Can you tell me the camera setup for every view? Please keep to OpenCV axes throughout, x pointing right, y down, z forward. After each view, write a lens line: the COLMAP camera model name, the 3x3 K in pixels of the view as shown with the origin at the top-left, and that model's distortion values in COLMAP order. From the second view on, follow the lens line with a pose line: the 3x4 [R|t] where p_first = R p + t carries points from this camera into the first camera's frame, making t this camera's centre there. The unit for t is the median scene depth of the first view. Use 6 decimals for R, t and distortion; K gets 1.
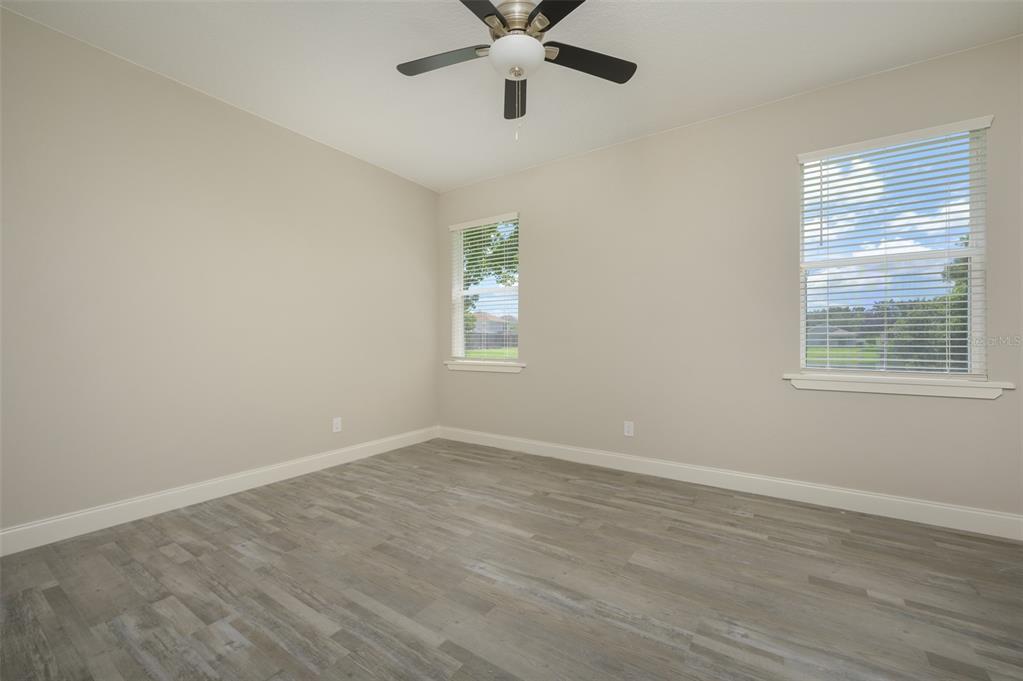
lens RADIAL K [[412.7, 0, 511.7], [0, 412.7, 342.4], [0, 0, 1]] dist [0.002056, 0.000307]
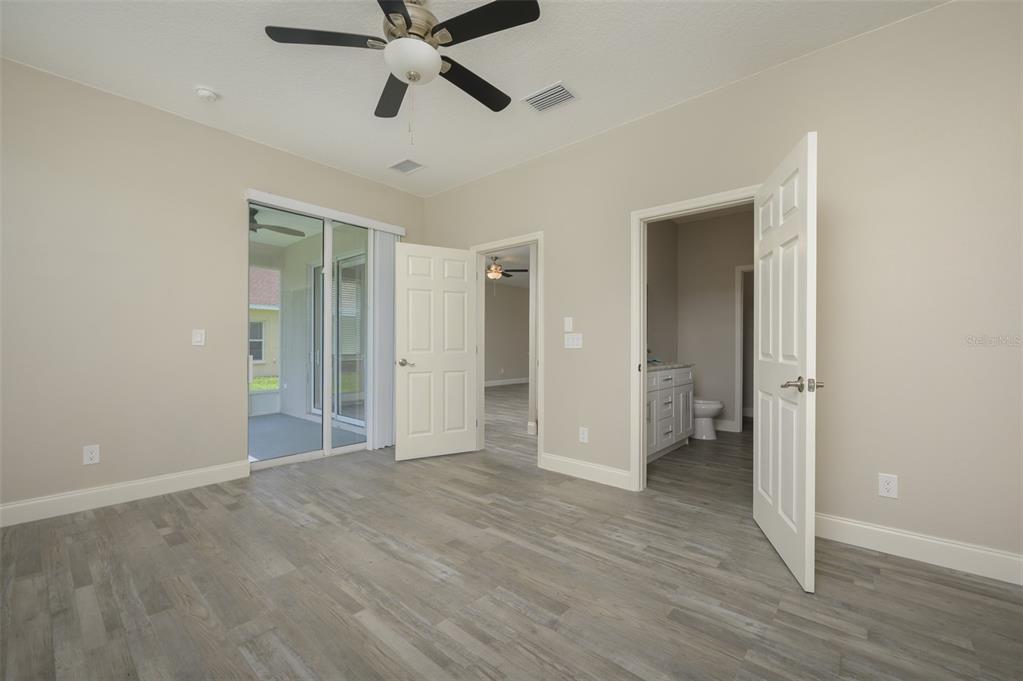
lens RADIAL K [[412.7, 0, 511.4], [0, 412.7, 343.5], [0, 0, 1]] dist [0.002056, 0.000307]
pose [[-0.991859, -0.002581, 0.127317, -0.400867], [-0.003308, 0.999979, -0.005501, 0.001402], [-0.127301, -0.005878, -0.991847, 2.210721]]
